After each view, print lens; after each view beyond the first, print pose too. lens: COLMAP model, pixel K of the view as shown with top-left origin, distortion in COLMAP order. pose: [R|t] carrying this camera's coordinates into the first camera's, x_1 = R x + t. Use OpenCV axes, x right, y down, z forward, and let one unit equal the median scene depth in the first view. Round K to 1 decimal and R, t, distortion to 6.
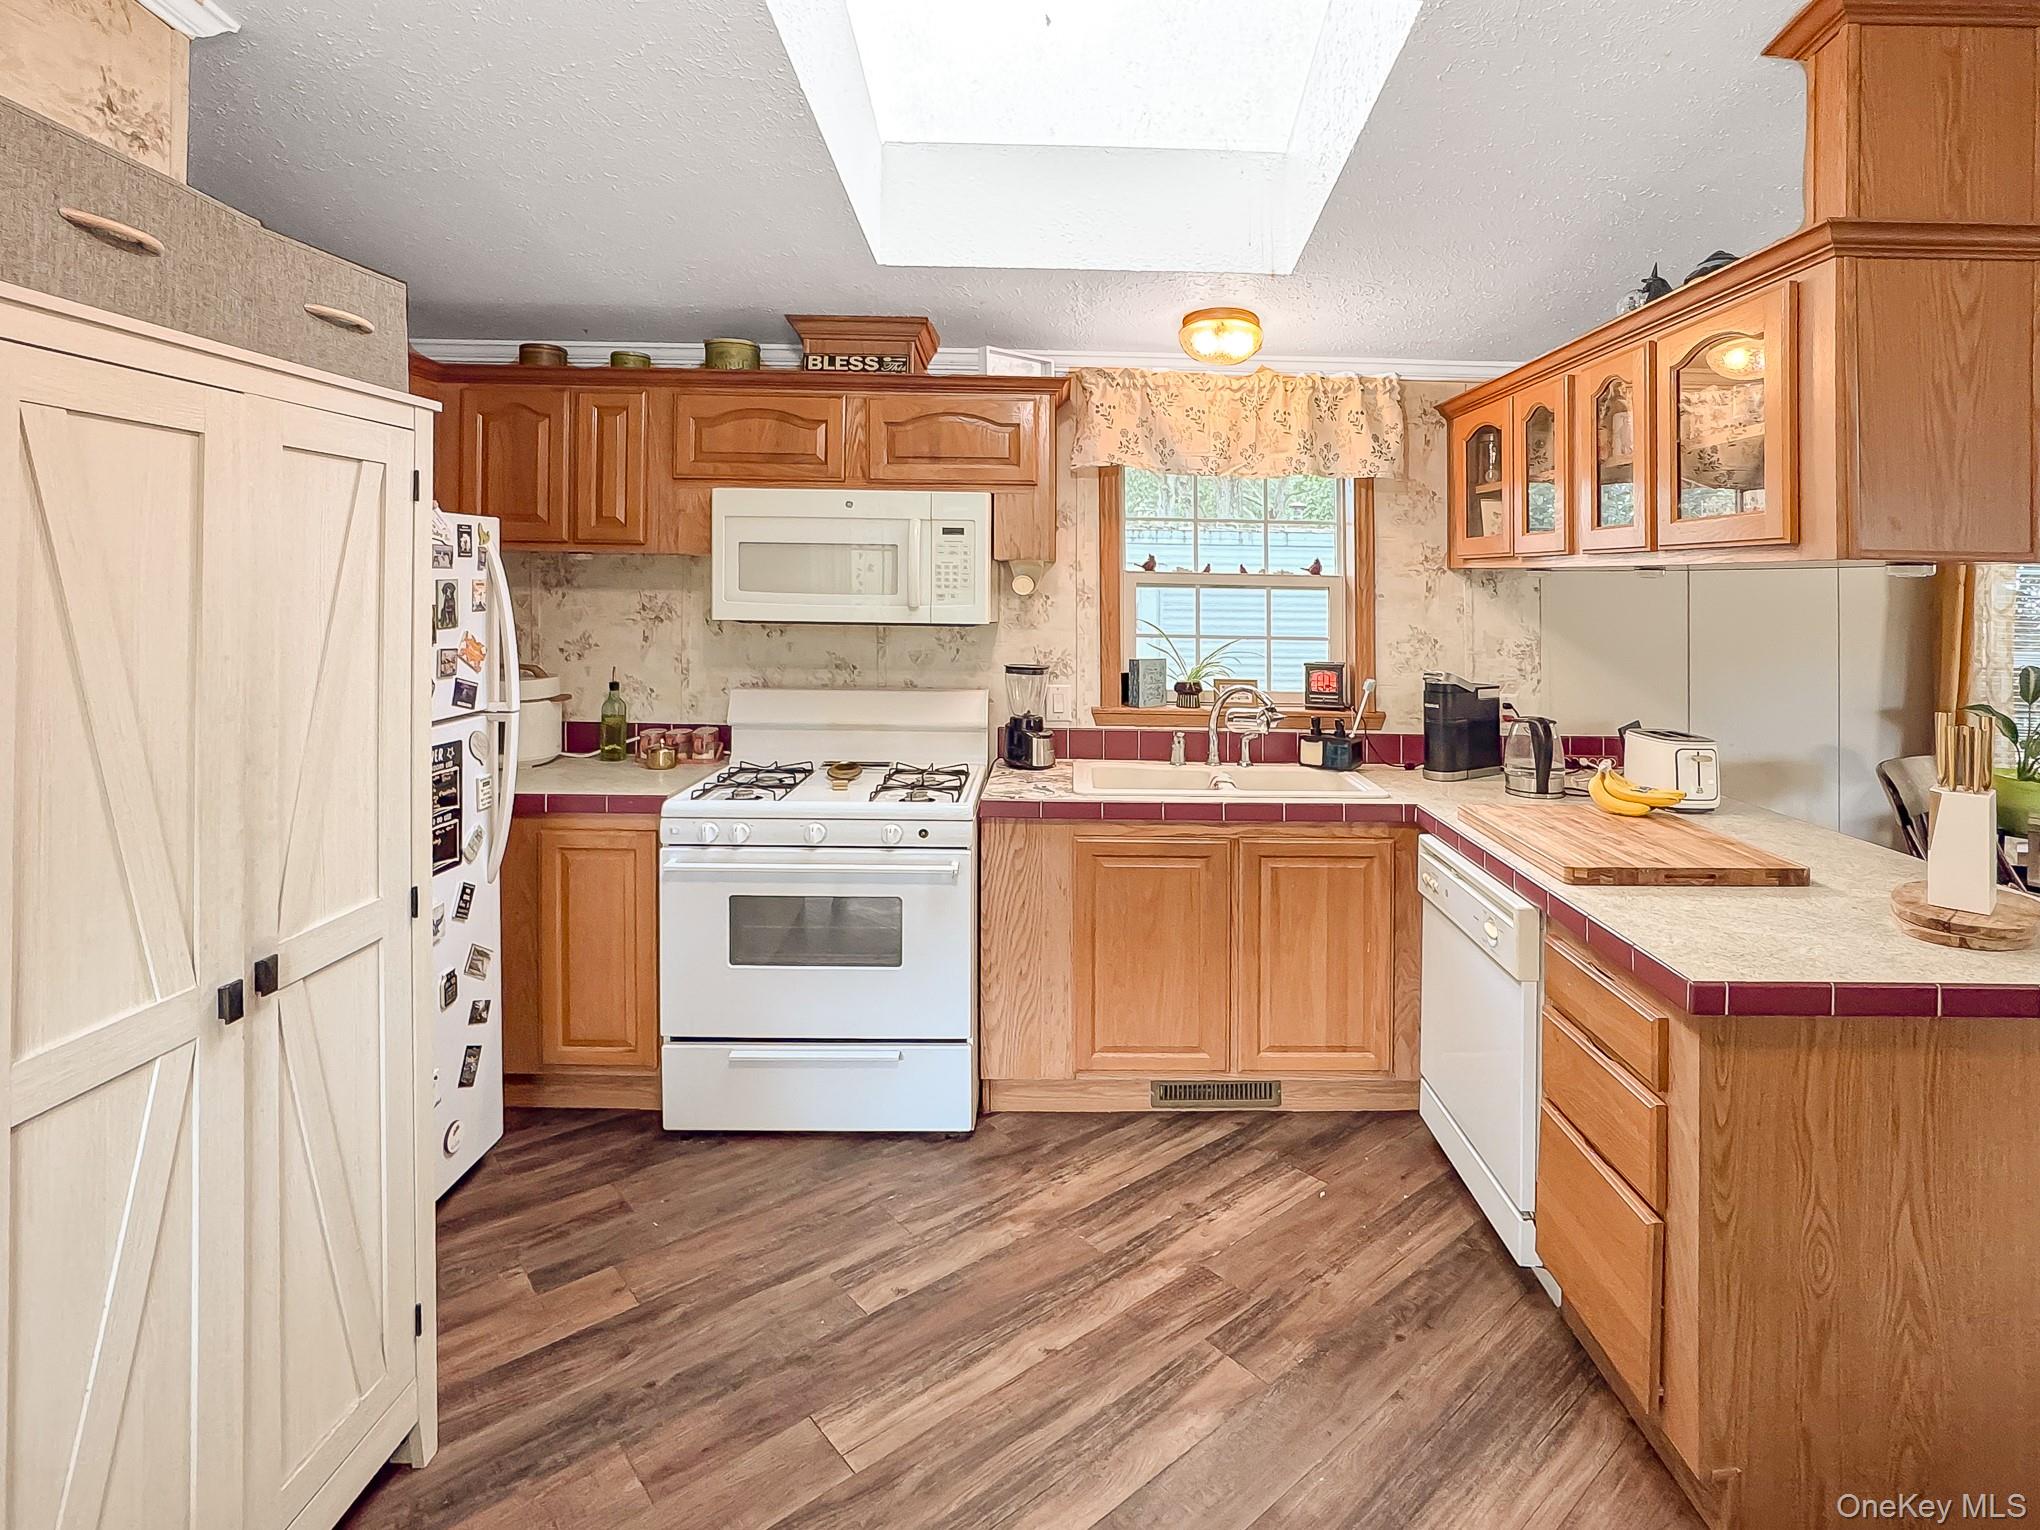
lens RADIAL K [[1093.4, 0, 1116.4], [0, 1093.4, 700.0], [0, 0, 1]] dist [-0.049194, 0.033994]
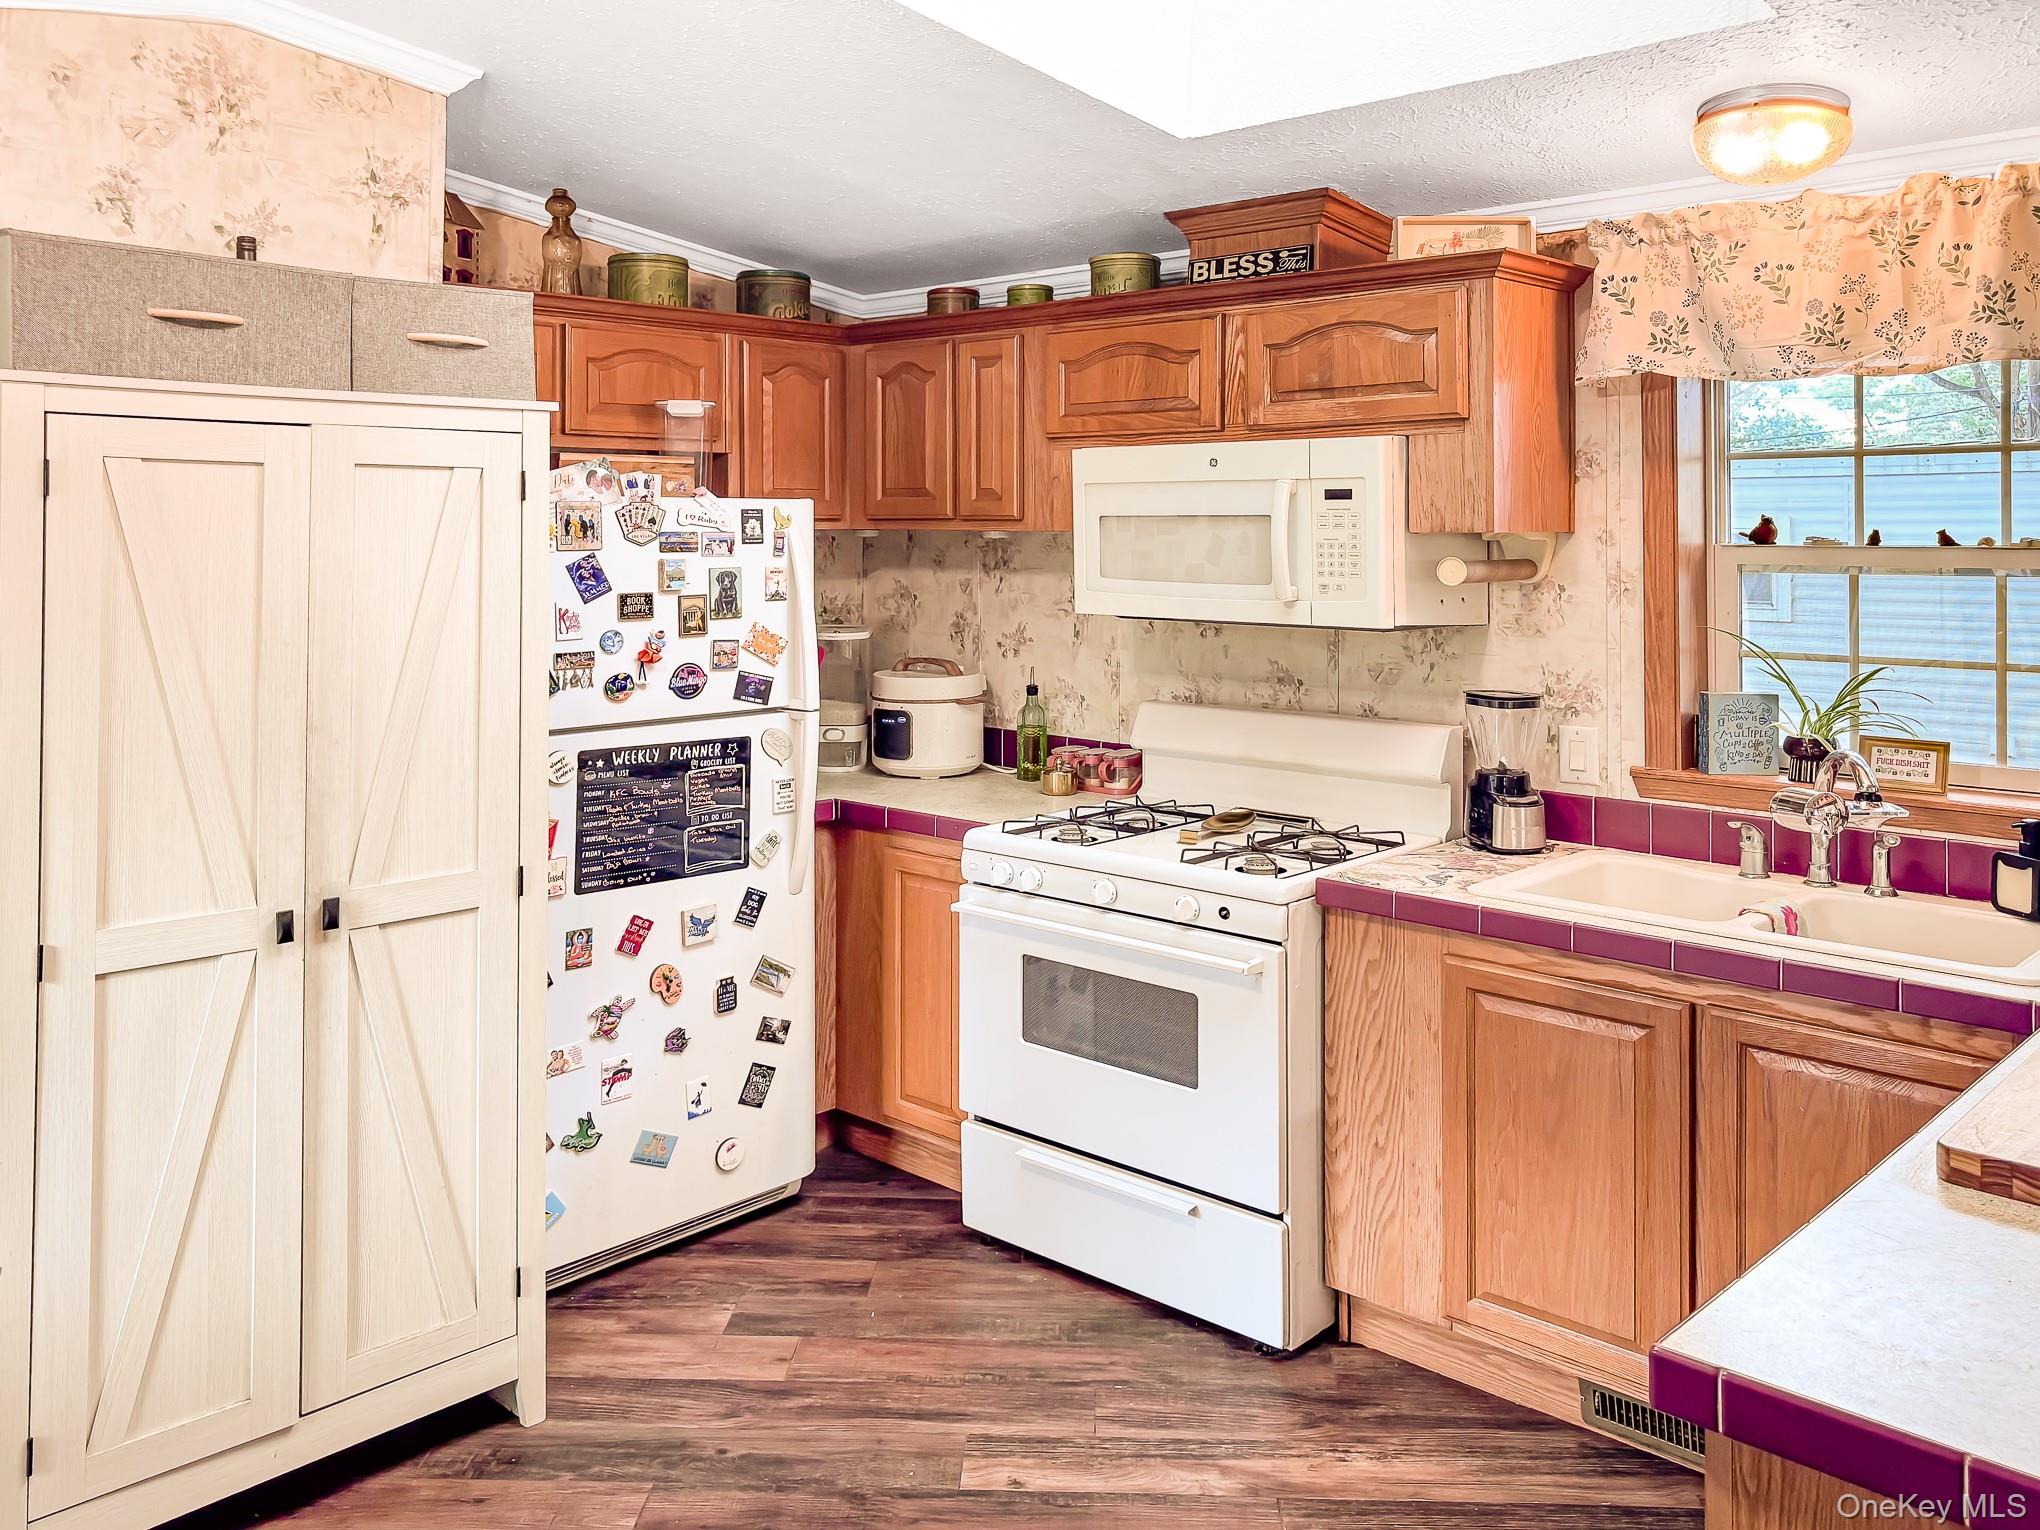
lens RADIAL K [[1676.4, 0, 1014.8], [0, 1676.4, 733.2], [0, 0, 1]] dist [0.024388, 0.001865]
pose [[0.704158, 0.069167, -0.706667, 0.480670], [-0.065510, 0.997328, 0.032339, -0.023300], [0.707015, 0.023522, 0.706807, 0.100431]]
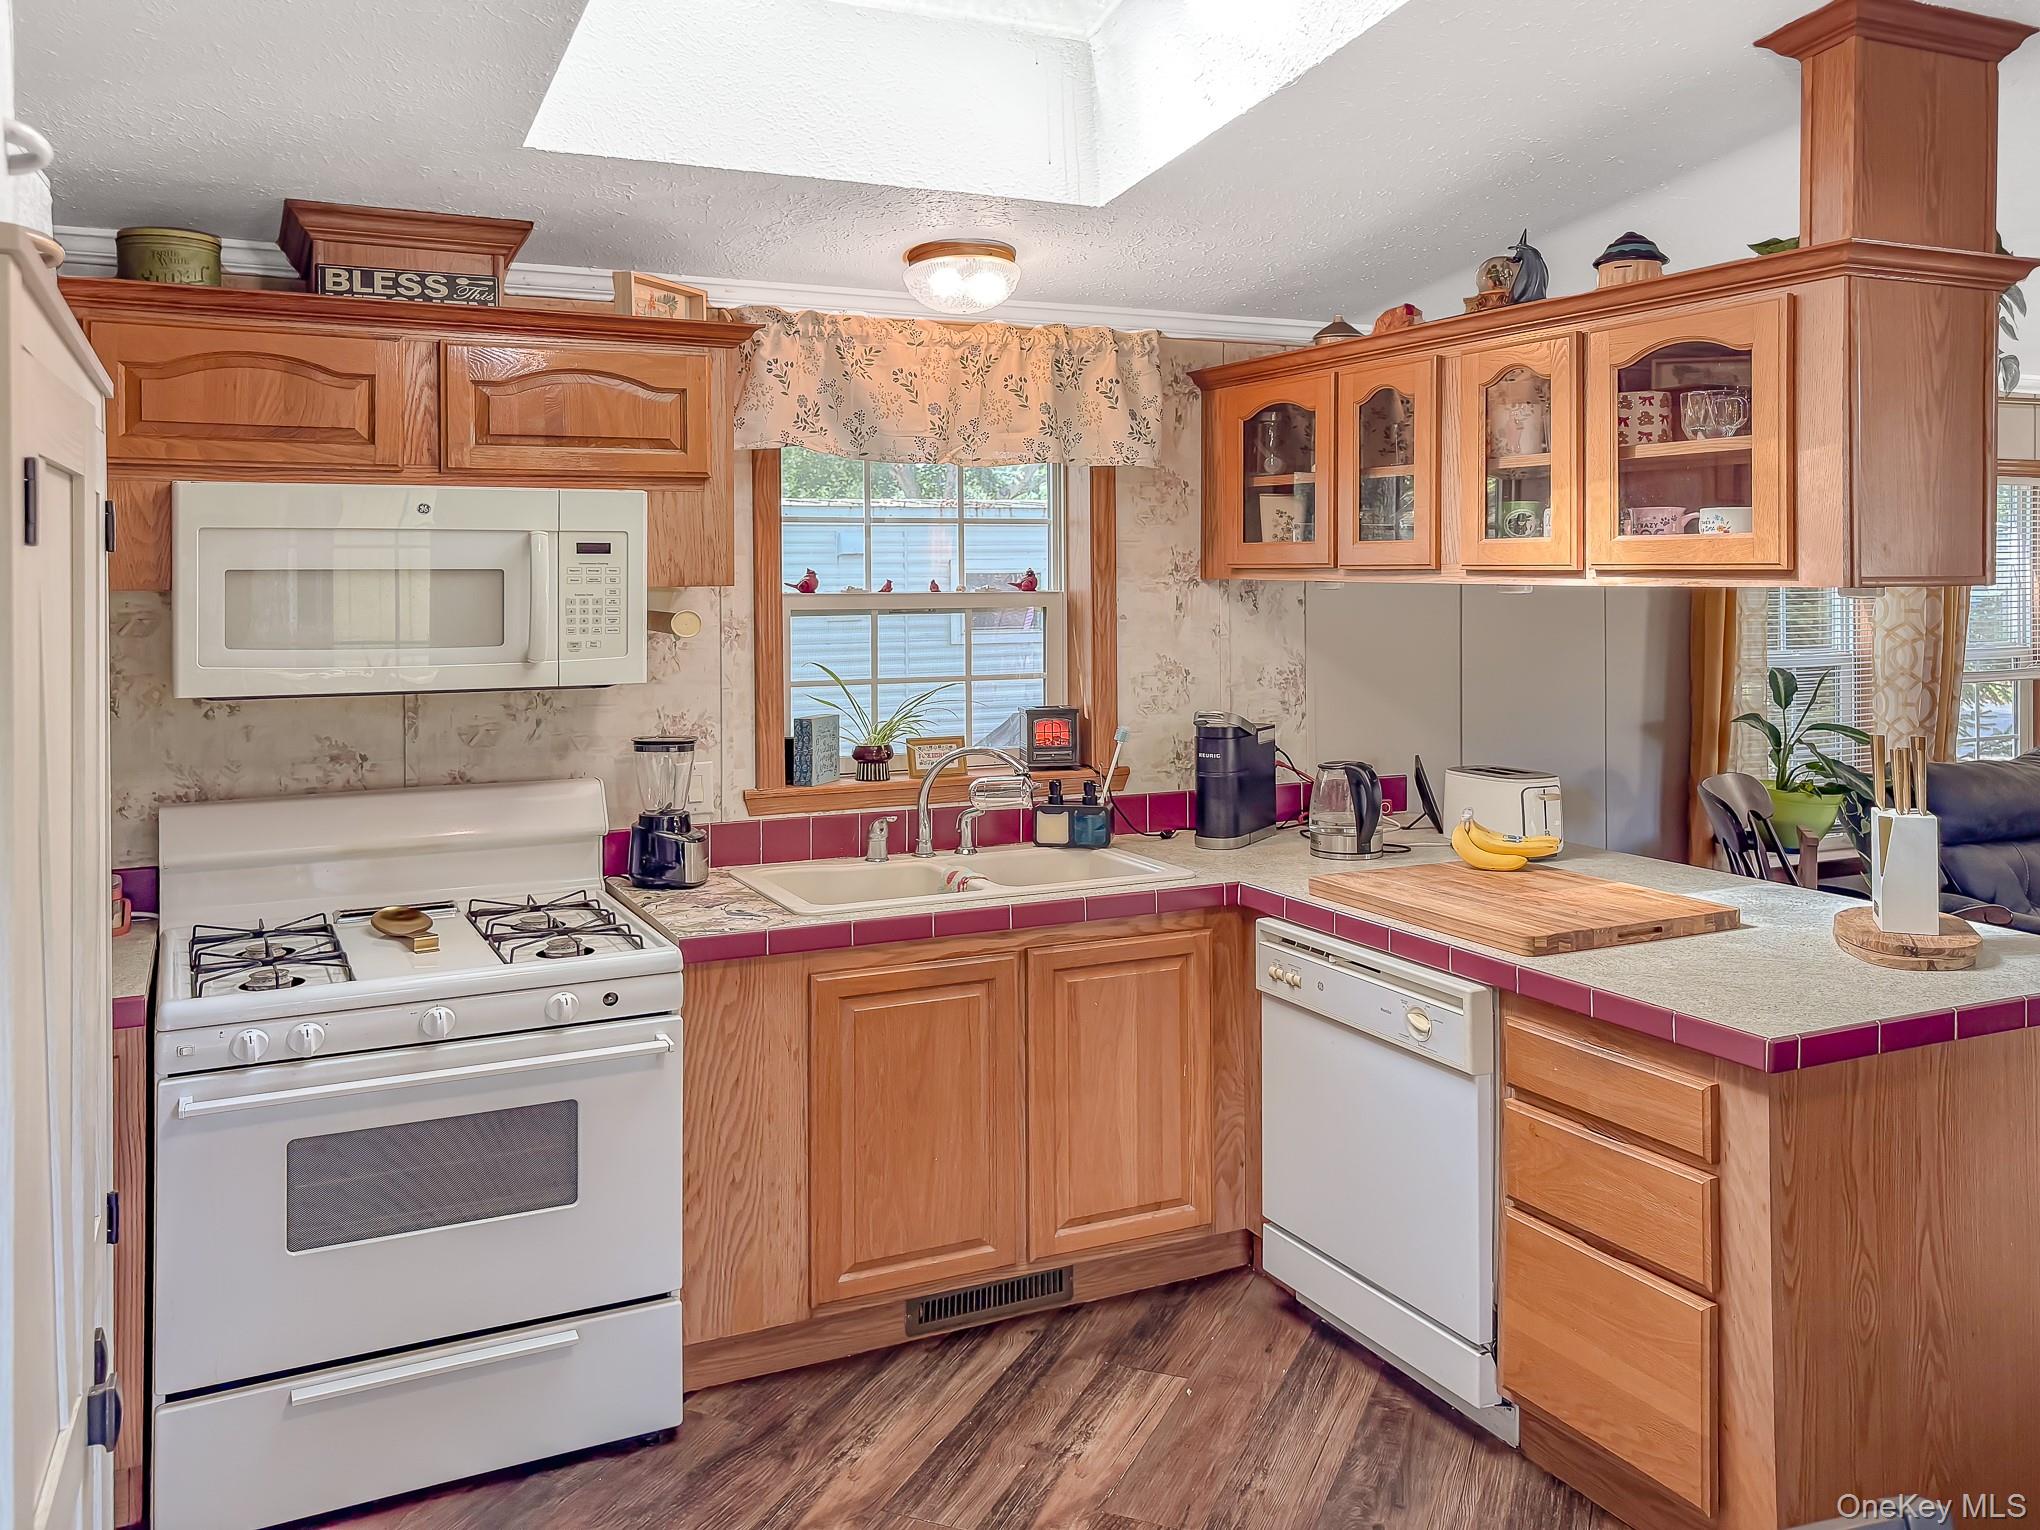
lens RADIAL K [[1630.6, 0, 1020.0], [0, 1630.6, 765.0], [0, 0, 1]] dist [0.010875, 0.004481]
pose [[0.912793, -0.072343, 0.401966, -0.326118], [0.065880, 0.997379, 0.029901, -0.034130], [-0.403075, -0.000812, 0.915166, -0.026406]]
